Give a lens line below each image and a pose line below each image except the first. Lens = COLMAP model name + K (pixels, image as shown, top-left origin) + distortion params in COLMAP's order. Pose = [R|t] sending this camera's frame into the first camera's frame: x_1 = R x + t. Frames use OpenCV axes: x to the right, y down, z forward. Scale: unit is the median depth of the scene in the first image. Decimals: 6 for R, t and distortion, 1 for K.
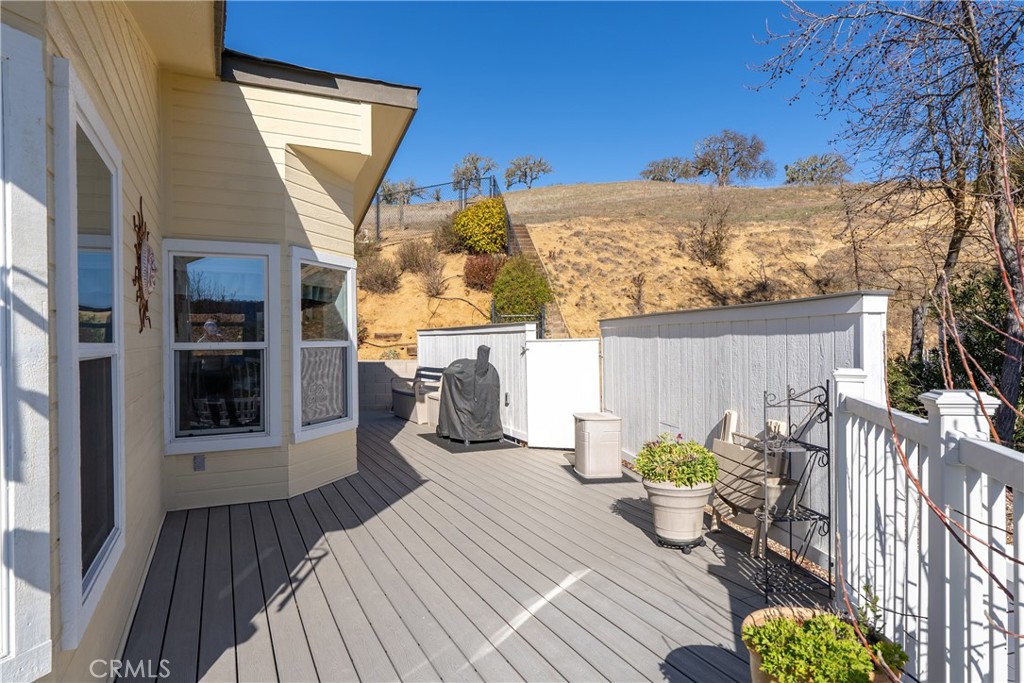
lens RADIAL K [[595.5, 0, 510.2], [0, 595.5, 340.5], [0, 0, 1]] dist [-0.001296, -0.000031]
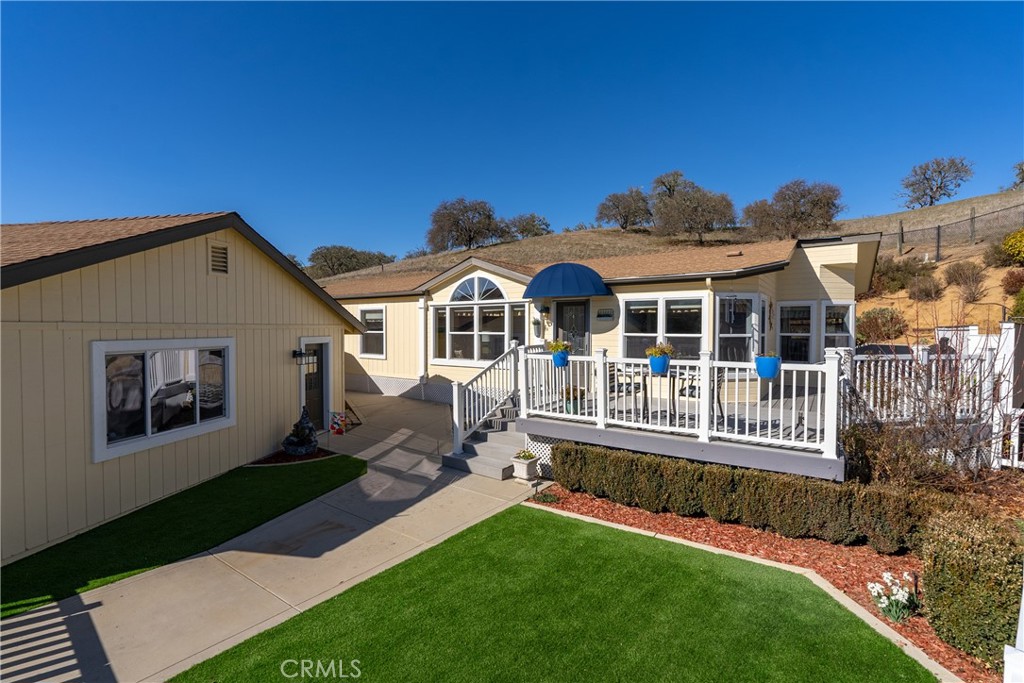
lens RADIAL K [[465.8, 0, 522.6], [0, 465.8, 340.1], [0, 0, 1]] dist [-0.003670, 0.003498]
pose [[0.504885, 0.034114, -0.862512, 0.286956], [-0.013014, 0.999406, 0.031910, -0.005838], [0.863089, -0.004887, 0.505029, -0.468851]]
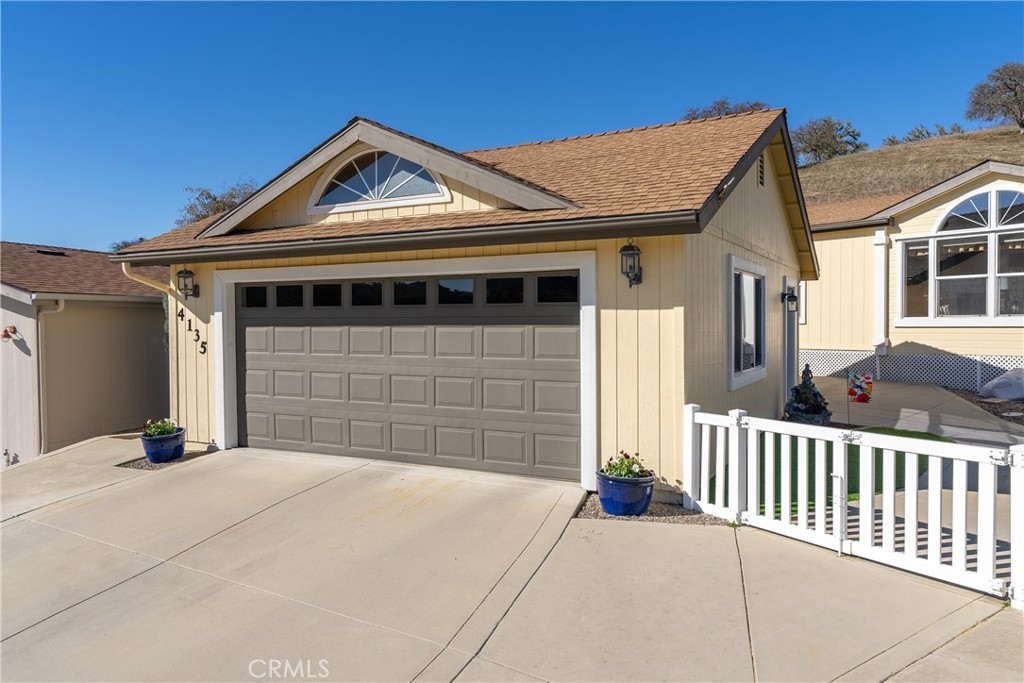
lens RADIAL K [[759.1, 0, 514.2], [0, 759.1, 342.6], [0, 0, 1]] dist [-0.001906, -0.003674]
pose [[0.196420, 0.034220, -0.979923, 0.301037], [0.000321, 0.999389, 0.034964, 0.056493], [0.980520, -0.007183, 0.196288, -0.847585]]
